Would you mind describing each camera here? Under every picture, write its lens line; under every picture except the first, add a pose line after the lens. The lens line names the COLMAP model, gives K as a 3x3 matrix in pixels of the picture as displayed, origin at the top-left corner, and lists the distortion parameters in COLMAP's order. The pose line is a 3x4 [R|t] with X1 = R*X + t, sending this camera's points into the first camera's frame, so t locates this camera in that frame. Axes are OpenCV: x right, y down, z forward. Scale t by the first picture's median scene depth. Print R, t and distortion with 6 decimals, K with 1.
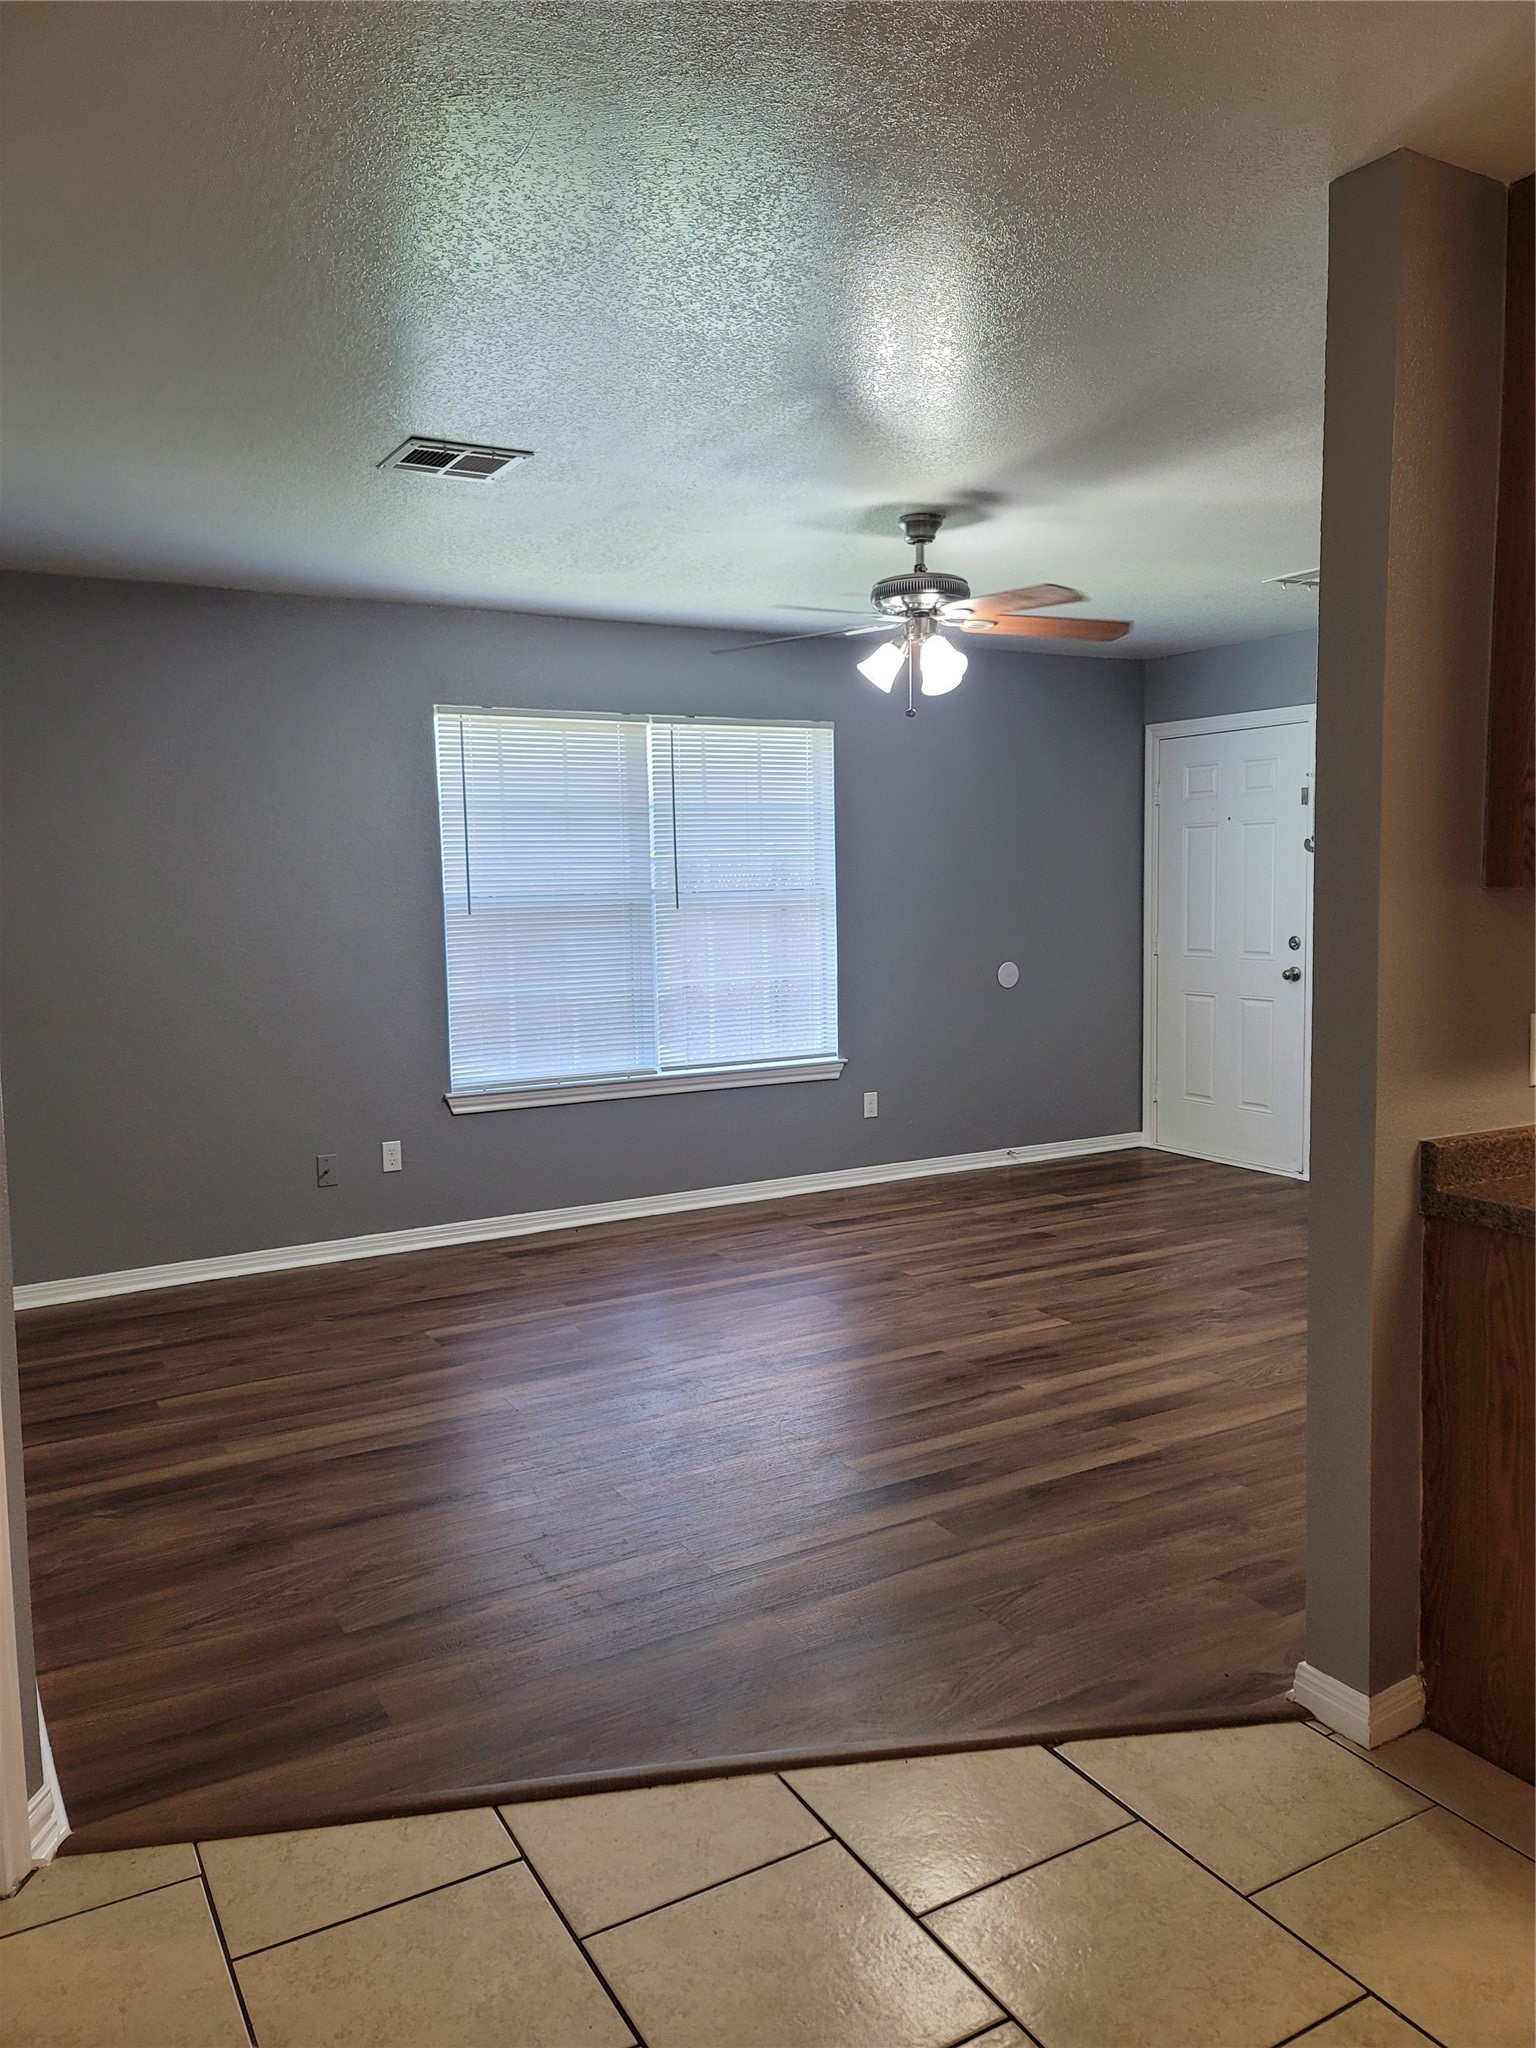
lens RADIAL K [[1496.4, 0, 768.0], [0, 1496.4, 1024.0], [0, 0, 1]] dist [0.061174, -0.057698]
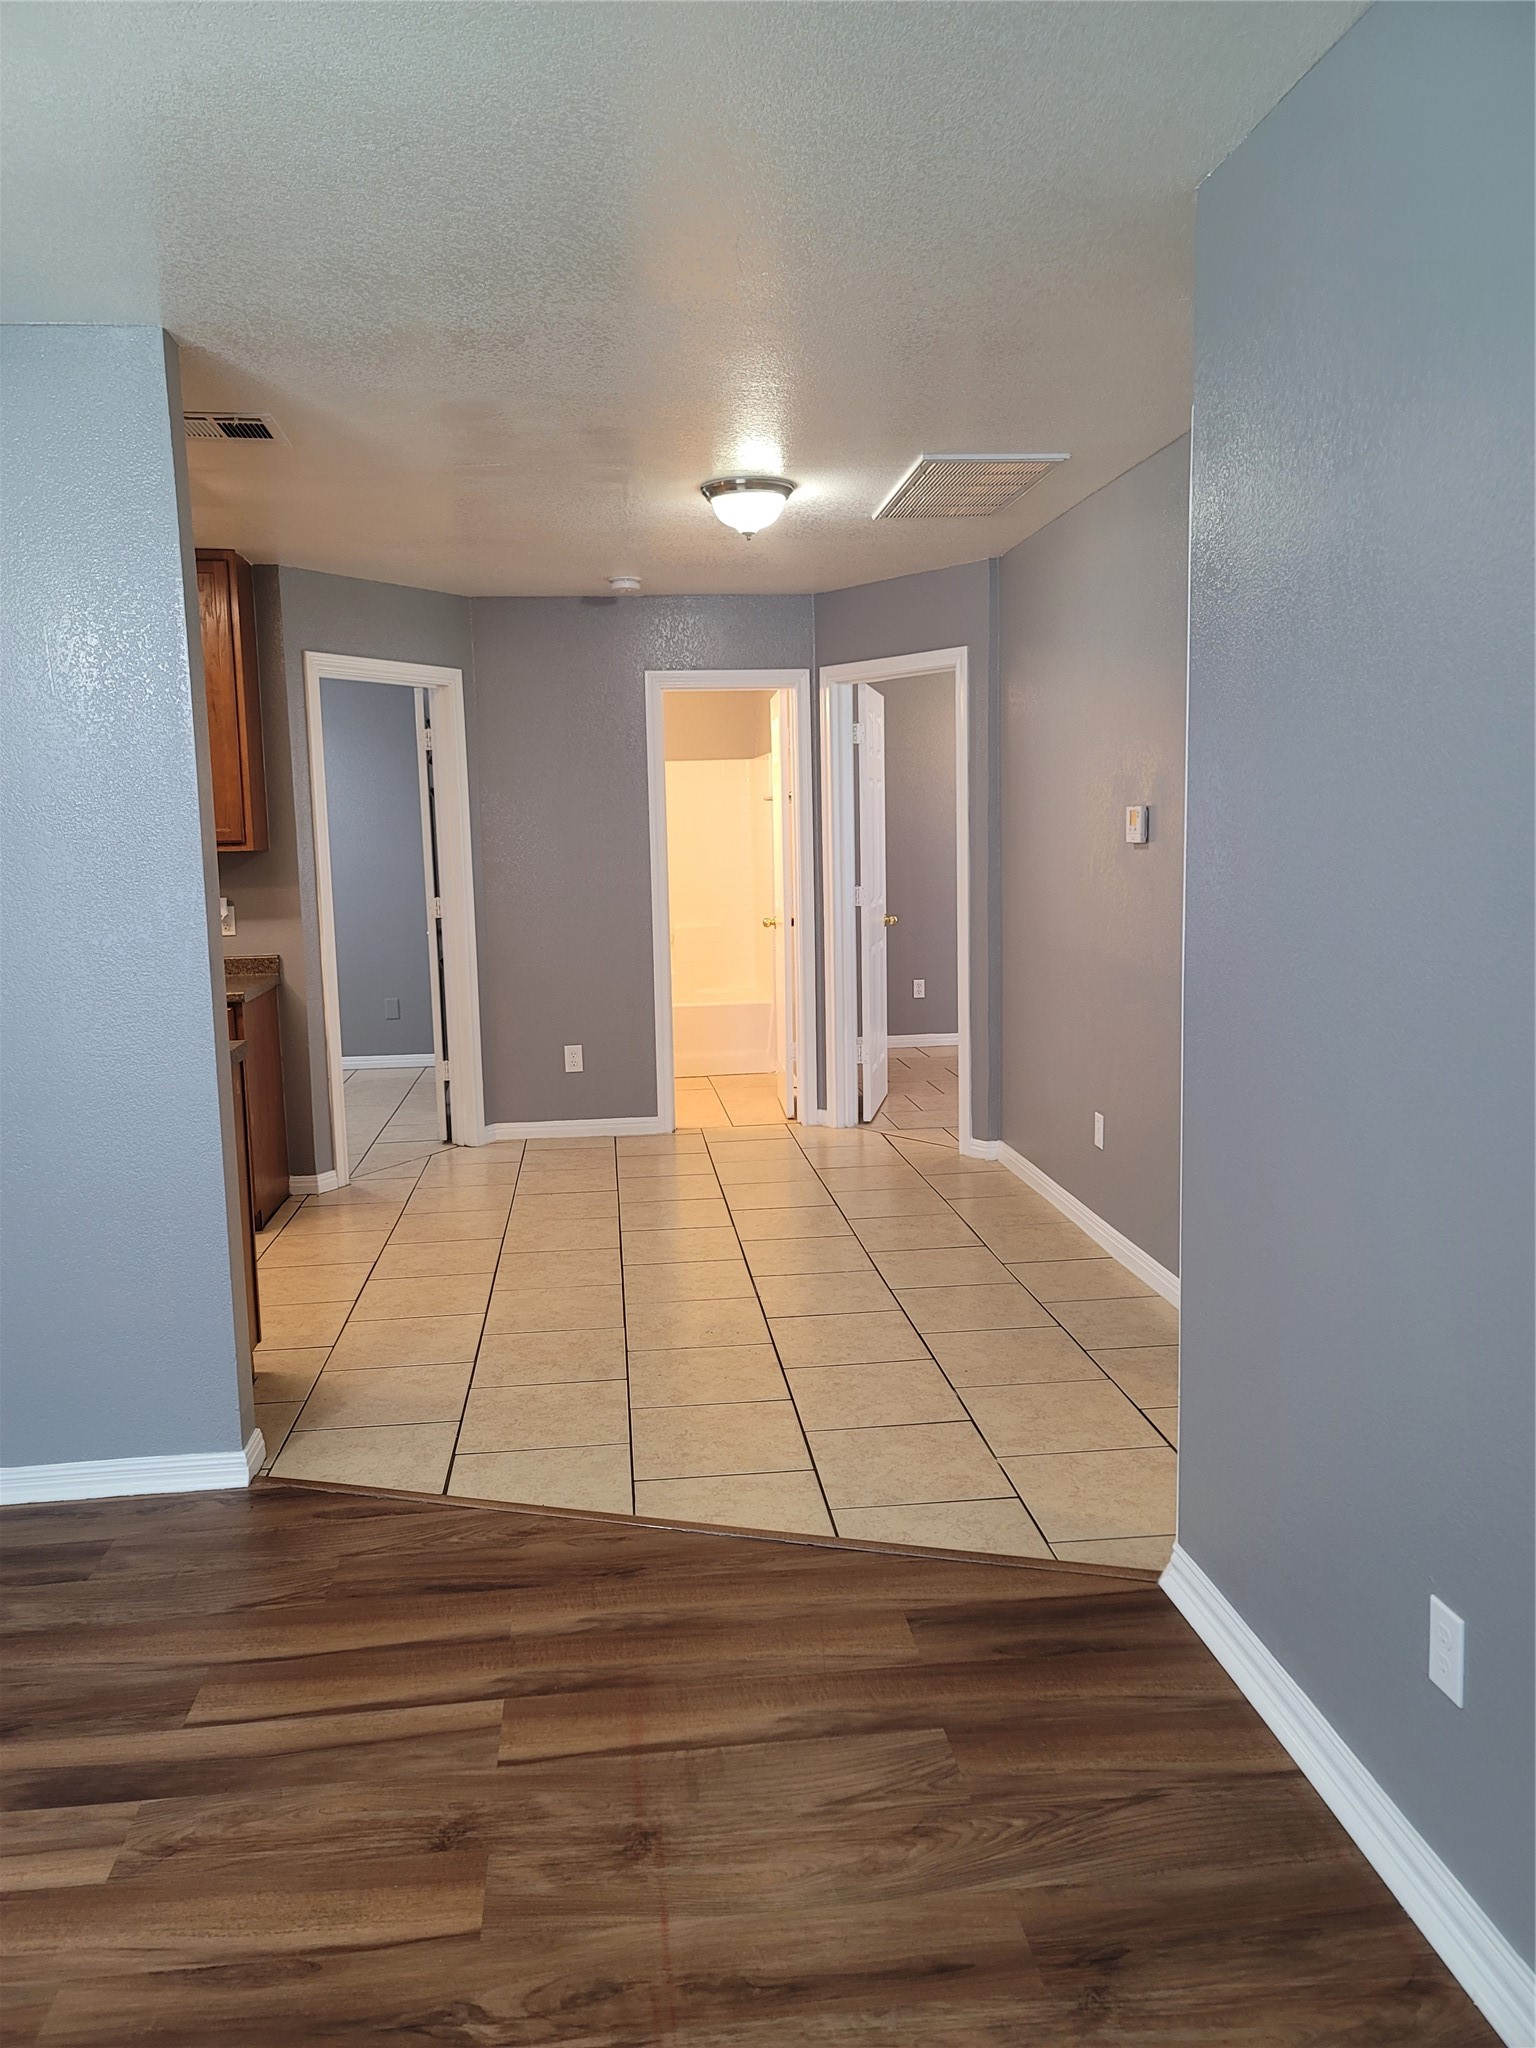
lens RADIAL K [[1490.3, 0, 749.2], [0, 1490.3, 1043.0], [0, 0, 1]] dist [0.076227, -0.058995]
pose [[-0.913539, -0.021588, 0.406179, -0.274208], [0.078087, 0.970708, 0.227218, -0.089870], [-0.399186, 0.239290, -0.885094, 0.905828]]
